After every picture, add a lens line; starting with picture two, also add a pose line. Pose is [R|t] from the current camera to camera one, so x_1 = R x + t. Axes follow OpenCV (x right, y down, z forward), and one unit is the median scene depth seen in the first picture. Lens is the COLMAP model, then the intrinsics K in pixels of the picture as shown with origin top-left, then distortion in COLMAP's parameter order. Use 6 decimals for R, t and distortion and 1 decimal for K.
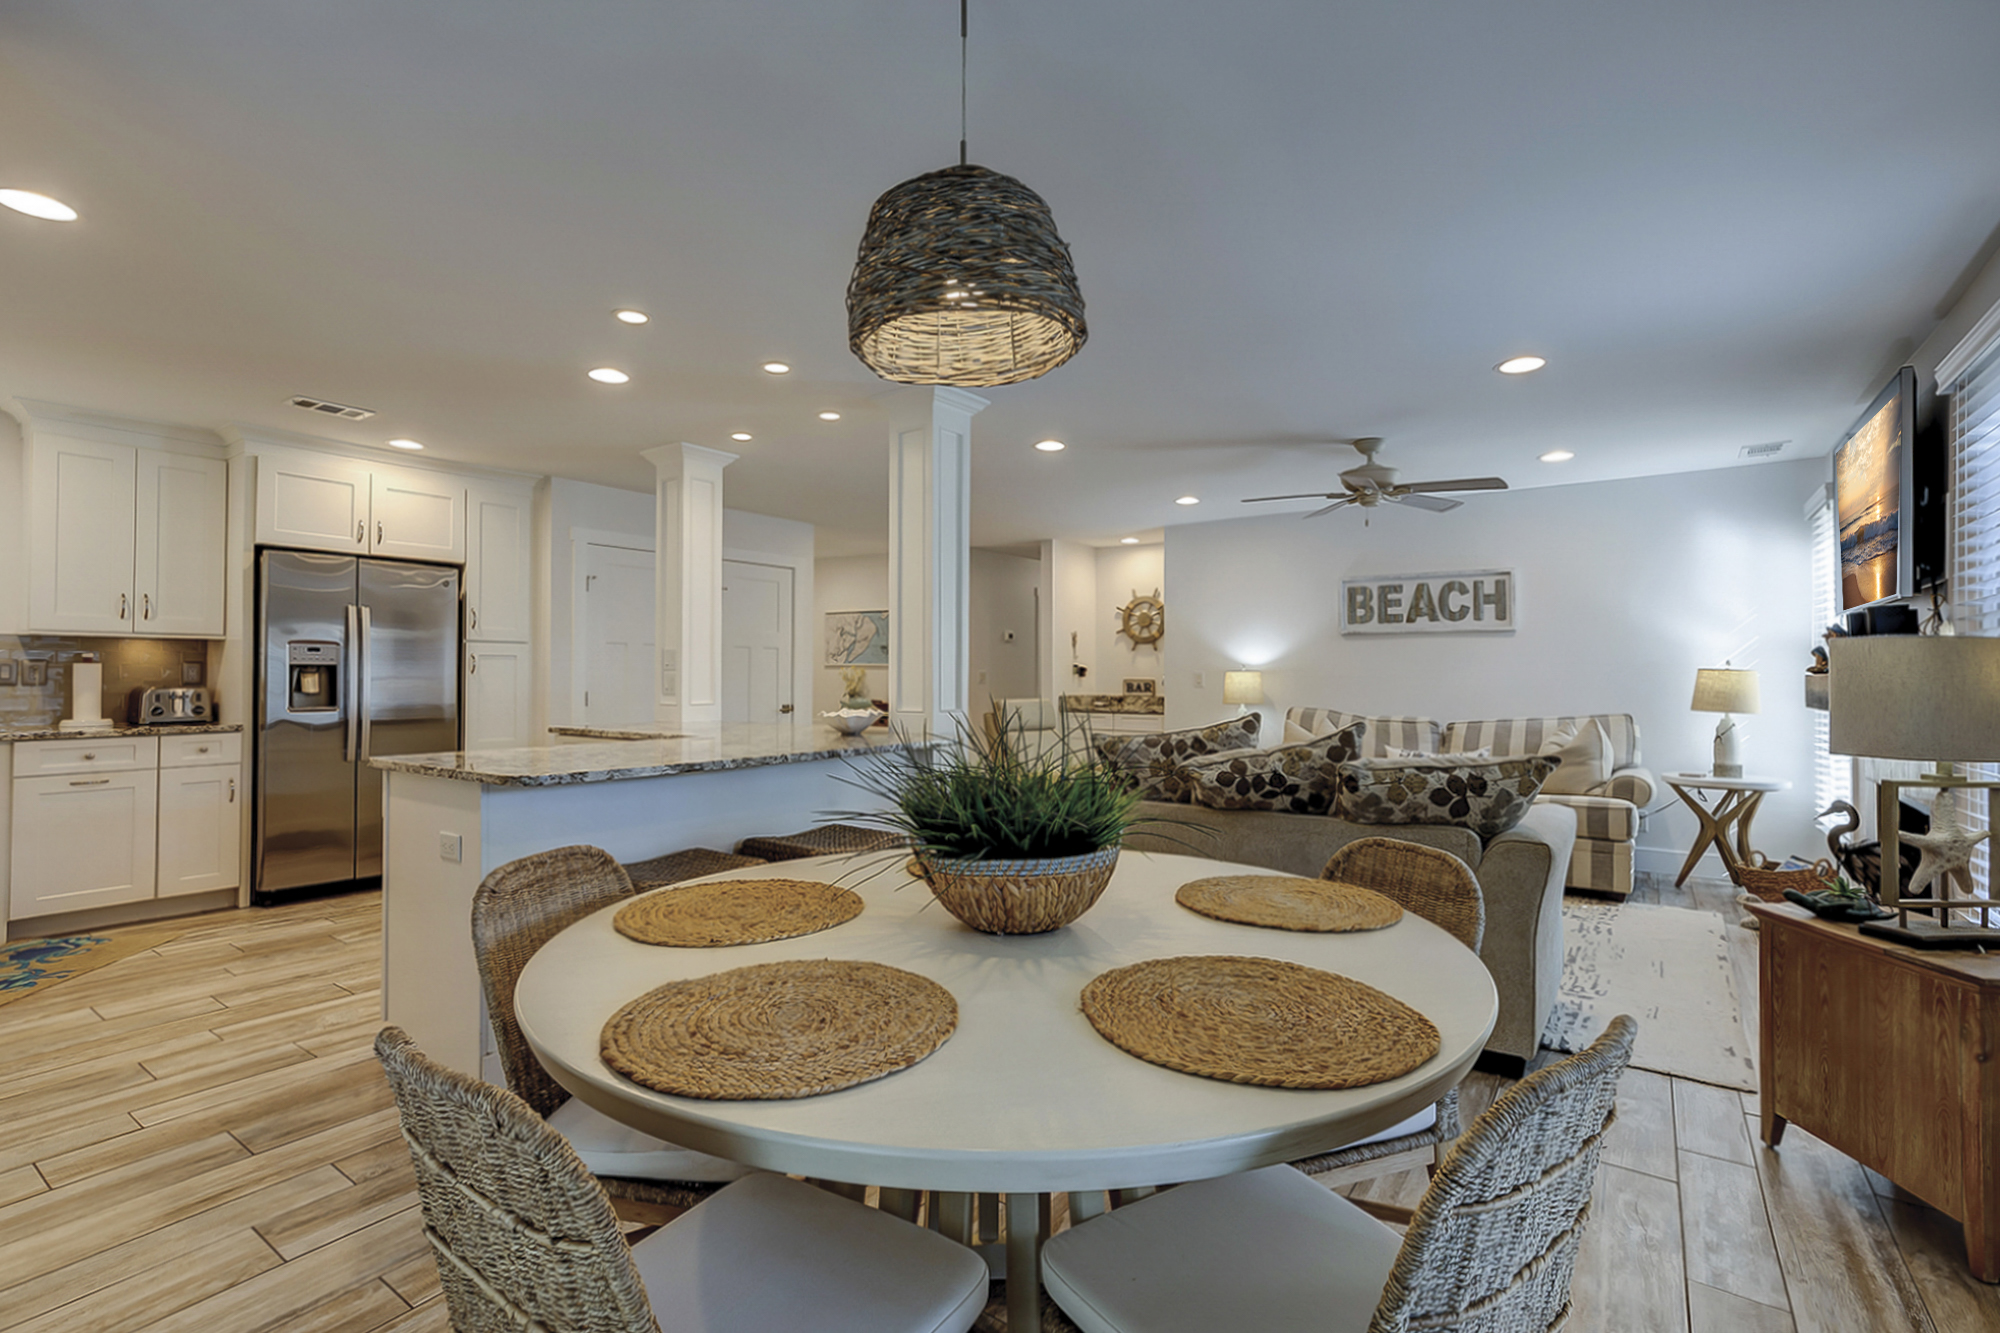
lens RADIAL K [[891.9, 0, 1091.0], [0, 891.9, 648.2], [0, 0, 1]] dist [0.013683, 0.002119]
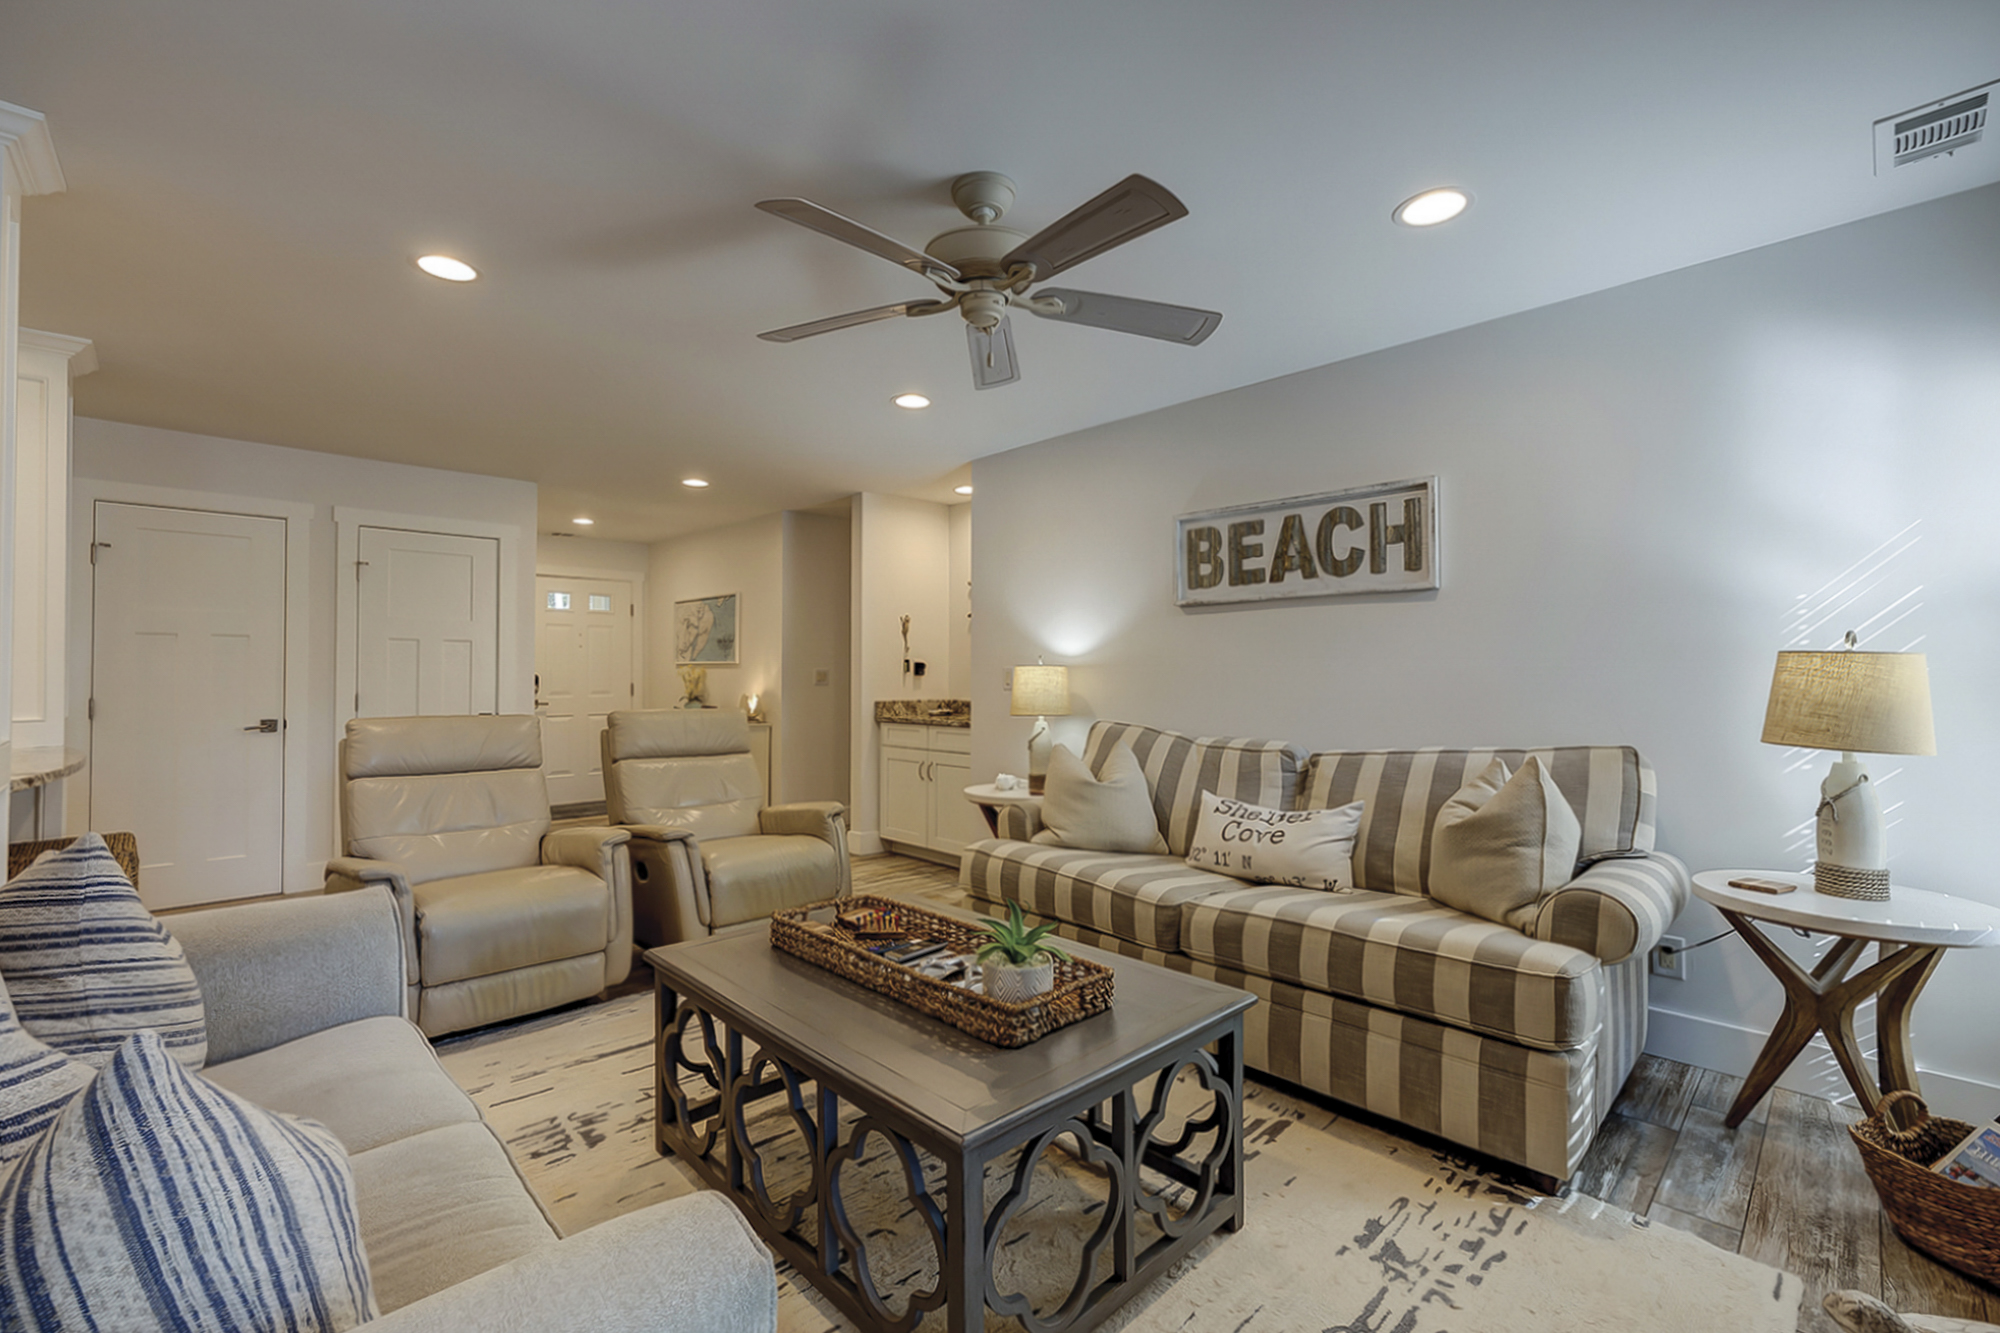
lens RADIAL K [[891.9, 0, 1037.8], [0, 891.9, 646.6], [0, 0, 1]] dist [0.013683, 0.002119]
pose [[0.981039, -0.012388, -0.193412, 0.326930], [0.012397, 0.999922, -0.001168, 0.013561], [0.193412, -0.001251, 0.981117, 0.395243]]
